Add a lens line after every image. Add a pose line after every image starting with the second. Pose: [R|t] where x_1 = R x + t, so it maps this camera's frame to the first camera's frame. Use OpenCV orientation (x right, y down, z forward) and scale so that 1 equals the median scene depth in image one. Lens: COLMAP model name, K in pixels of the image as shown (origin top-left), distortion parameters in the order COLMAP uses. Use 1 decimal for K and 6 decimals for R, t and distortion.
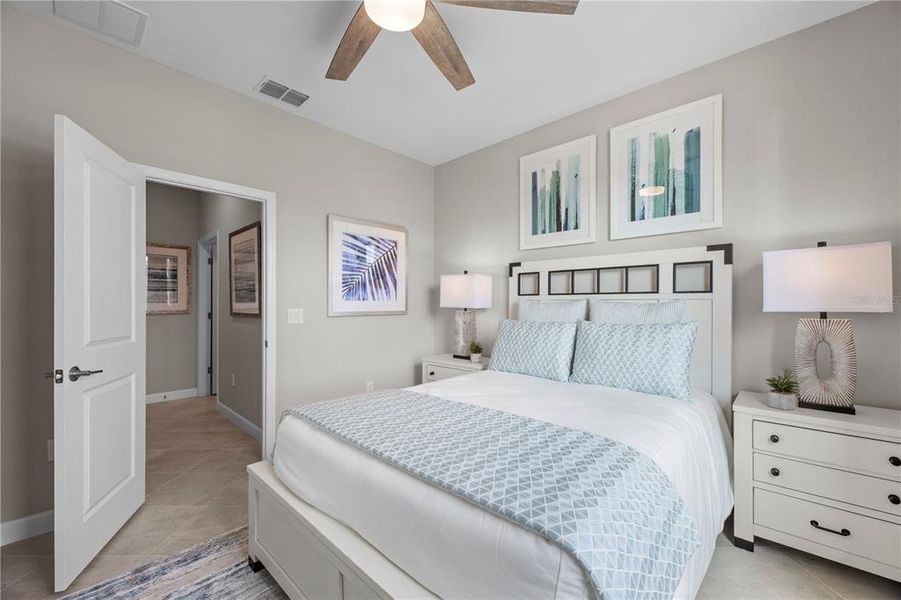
lens RADIAL K [[361.9, 0, 452.5], [0, 361.9, 303.2], [0, 0, 1]] dist [0.008134, 0.000215]
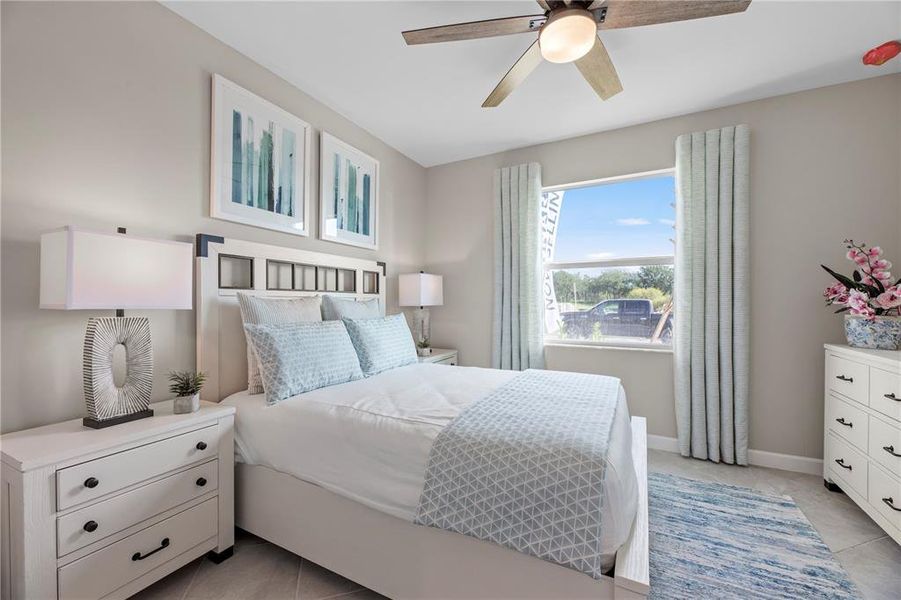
lens RADIAL K [[366.5, 0, 450.9], [0, 366.5, 298.3], [0, 0, 1]] dist [0.001604, -0.000410]
pose [[-0.268861, 0.000620, 0.963179, -0.599597], [-0.012377, 0.999915, -0.004098, -0.006747], [-0.963099, -0.013023, -0.268831, 0.838222]]
